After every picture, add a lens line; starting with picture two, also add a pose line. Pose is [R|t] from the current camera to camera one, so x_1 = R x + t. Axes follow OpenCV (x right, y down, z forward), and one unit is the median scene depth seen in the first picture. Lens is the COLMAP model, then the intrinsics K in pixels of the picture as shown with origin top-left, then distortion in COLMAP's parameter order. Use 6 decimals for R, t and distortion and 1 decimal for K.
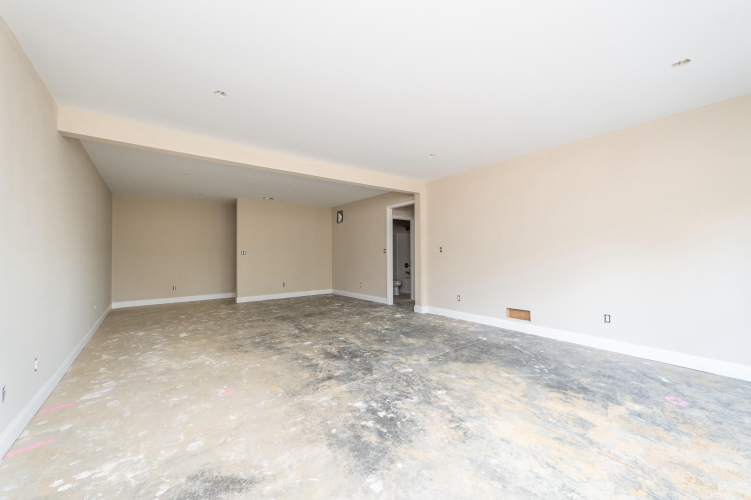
lens RADIAL K [[303.6, 0, 375.5], [0, 303.6, 250.0], [0, 0, 1]] dist [0.001443, 0.000074]
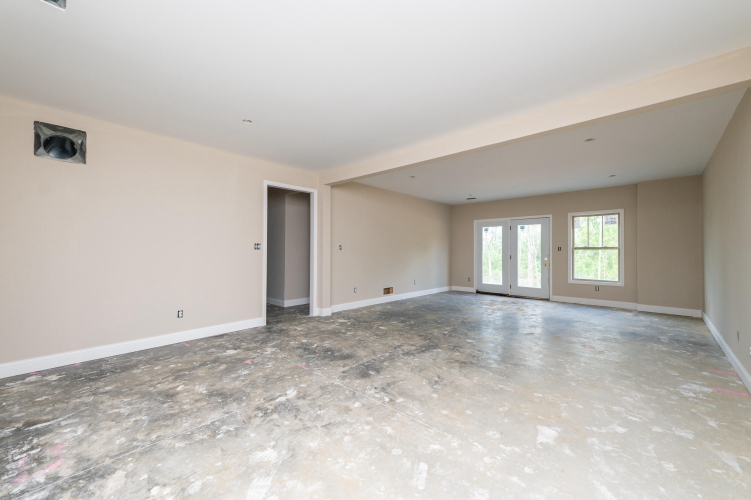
lens RADIAL K [[285.2, 0, 375.5], [0, 285.2, 250.0], [0, 0, 1]] dist [0.001485, 0.000060]
pose [[-0.157695, 0.011760, 0.987418, -0.990380], [-0.004403, 0.999911, -0.012612, 0.016423], [-0.987478, -0.006336, -0.157630, 1.290467]]
